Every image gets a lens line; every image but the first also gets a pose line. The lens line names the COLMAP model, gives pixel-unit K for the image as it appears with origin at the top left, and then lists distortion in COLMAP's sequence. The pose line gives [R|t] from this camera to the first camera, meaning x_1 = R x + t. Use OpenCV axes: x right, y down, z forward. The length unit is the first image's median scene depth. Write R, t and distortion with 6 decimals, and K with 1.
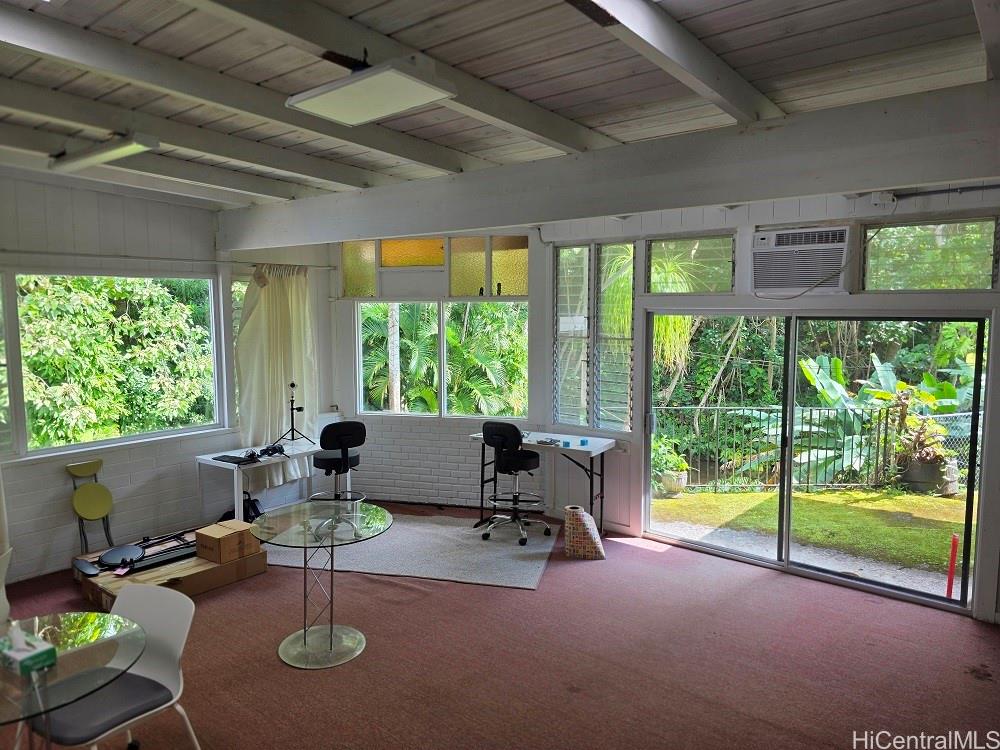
lens RADIAL K [[662.9, 0, 501.2], [0, 662.9, 357.5], [0, 0, 1]] dist [0.052688, -0.083824]
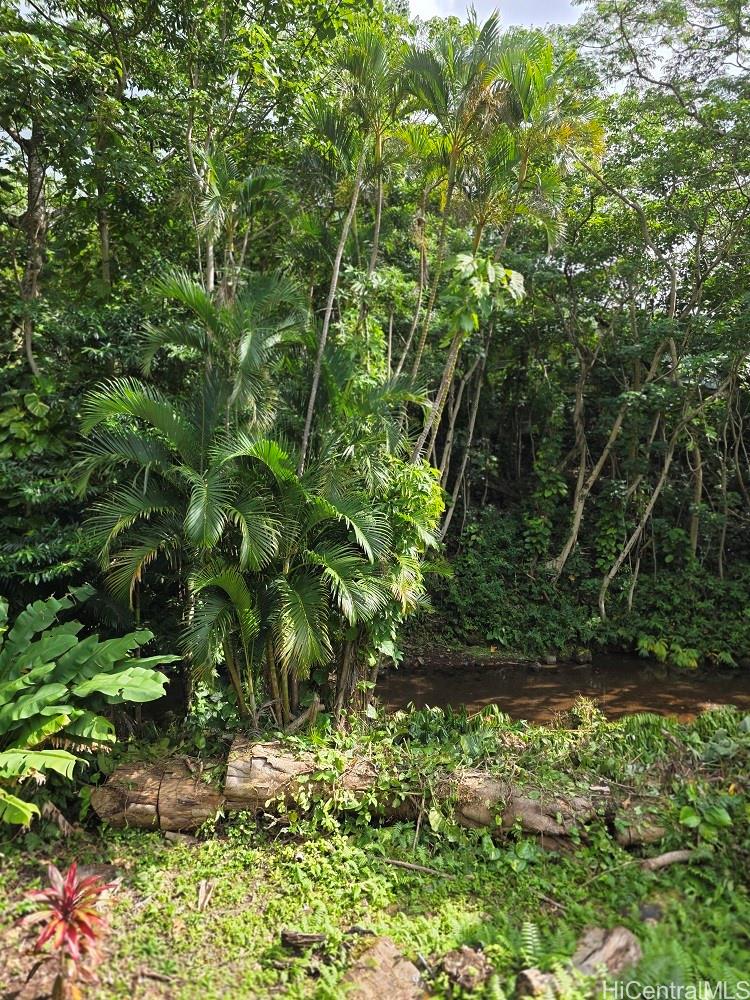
lens RADIAL K [[693.5, 0, 403.4], [0, 693.5, 493.5], [0, 0, 1]] dist [0.073642, -0.065861]
pose [[0.993721, -0.010367, 0.111406, -0.041601], [0.015754, 0.998743, -0.047591, 0.018867], [-0.110773, 0.049047, 0.992635, 0.488438]]
